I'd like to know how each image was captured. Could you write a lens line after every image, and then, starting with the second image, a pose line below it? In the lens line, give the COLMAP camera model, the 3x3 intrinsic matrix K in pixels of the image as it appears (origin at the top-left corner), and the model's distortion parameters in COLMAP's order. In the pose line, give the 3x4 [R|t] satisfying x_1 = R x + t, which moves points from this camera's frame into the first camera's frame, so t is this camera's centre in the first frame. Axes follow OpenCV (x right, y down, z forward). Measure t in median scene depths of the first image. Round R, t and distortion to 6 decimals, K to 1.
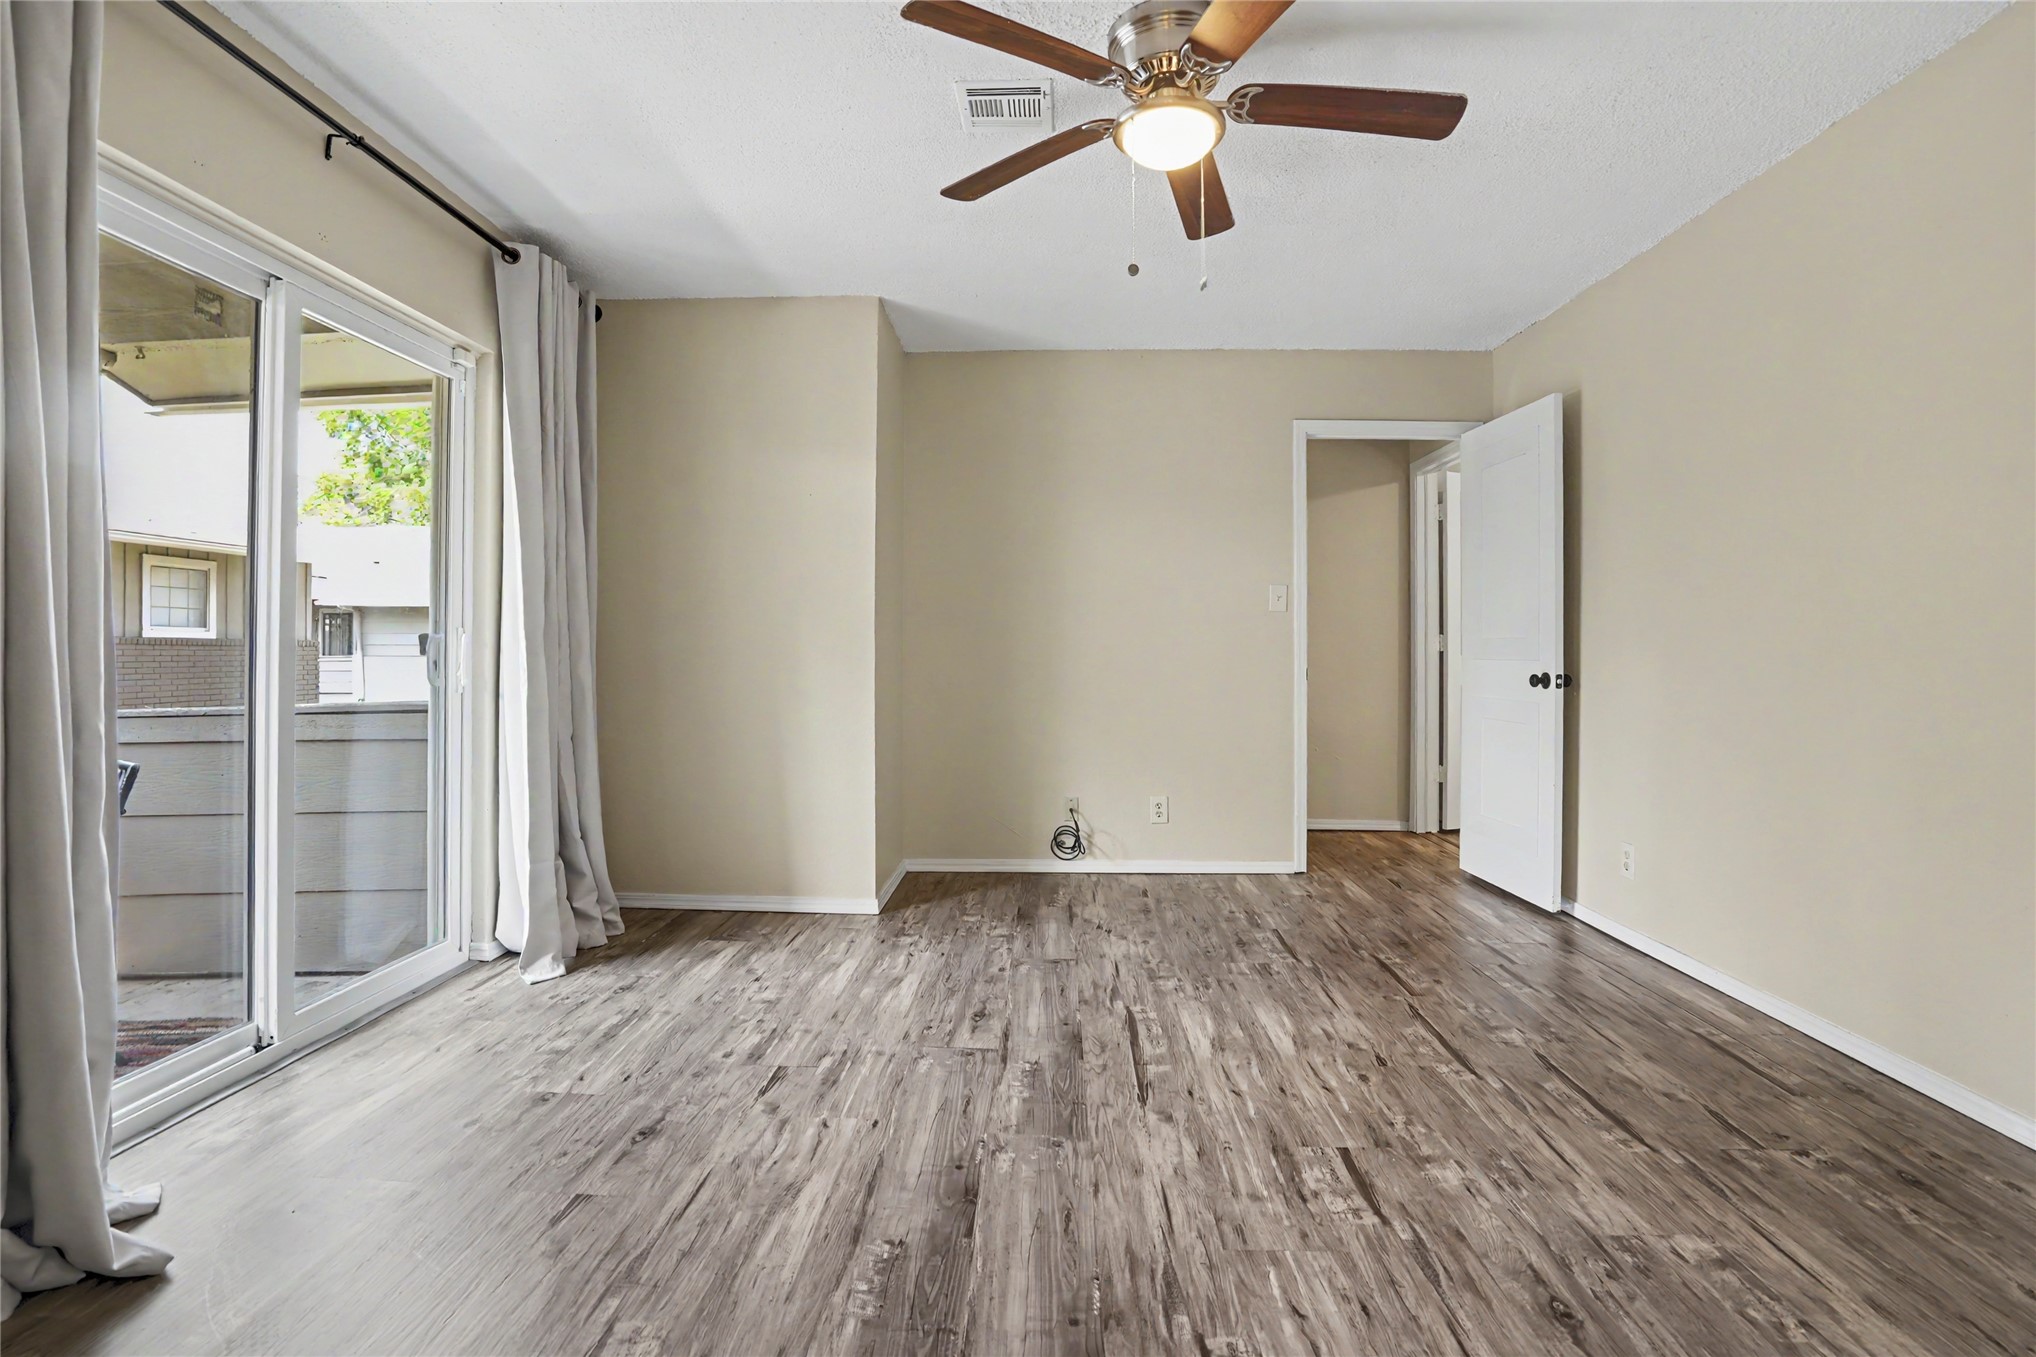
lens RADIAL K [[969.7, 0, 1020.9], [0, 969.7, 682.5], [0, 0, 1]] dist [-0.059683, 0.024224]
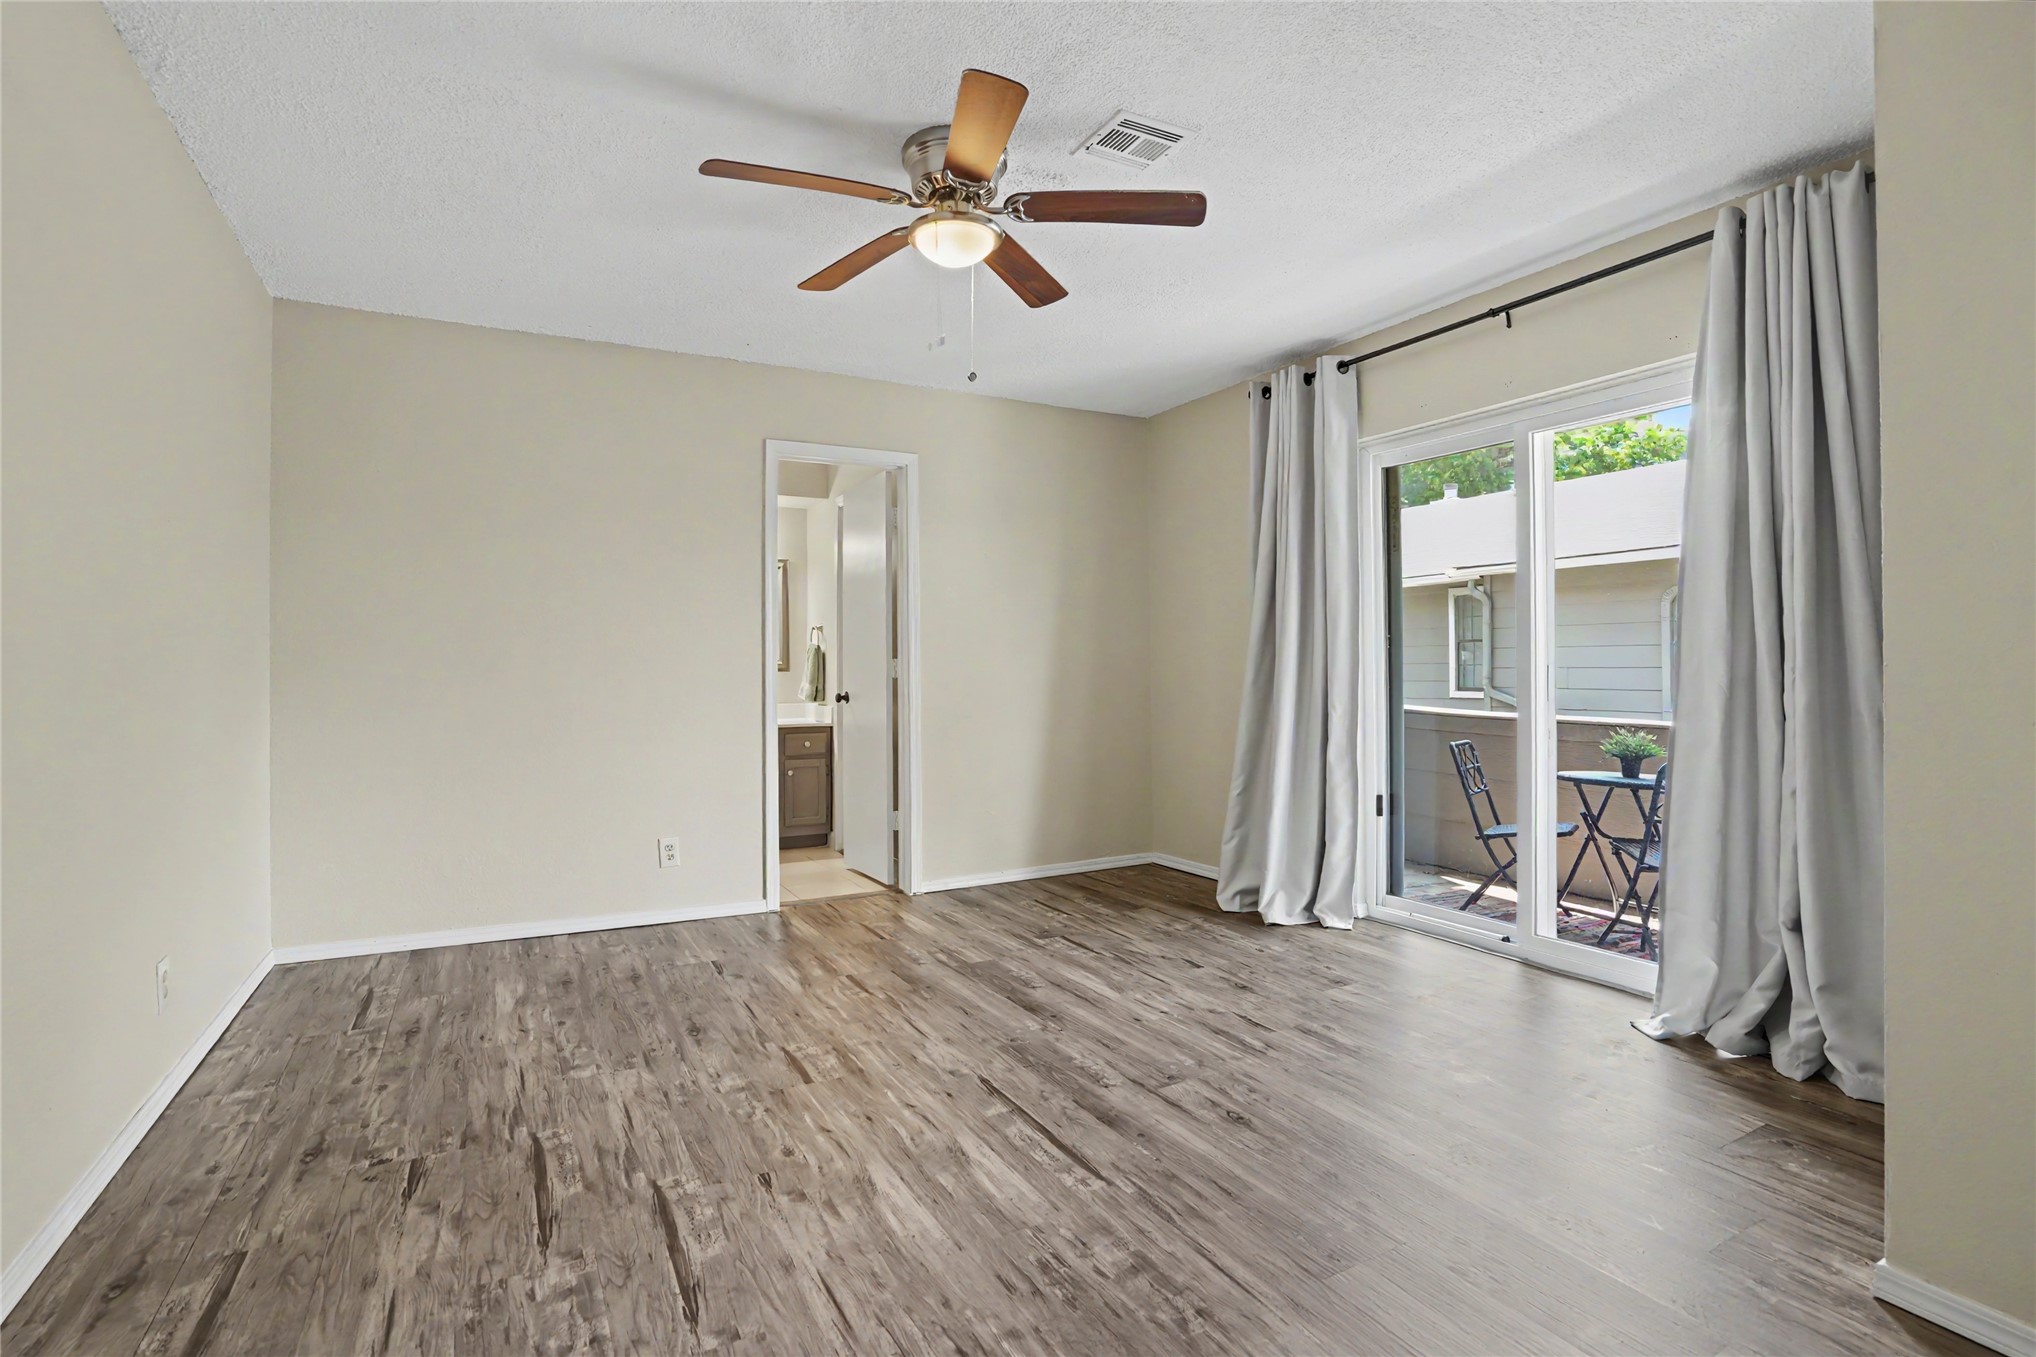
lens RADIAL K [[969.7, 0, 1020.9], [0, 969.7, 682.5], [0, 0, 1]] dist [-0.059683, 0.024224]
pose [[-0.857682, 0.005250, -0.514153, 0.674616], [-0.015767, 0.999209, 0.036504, -0.071070], [0.513938, 0.039416, -0.856921, 1.995311]]
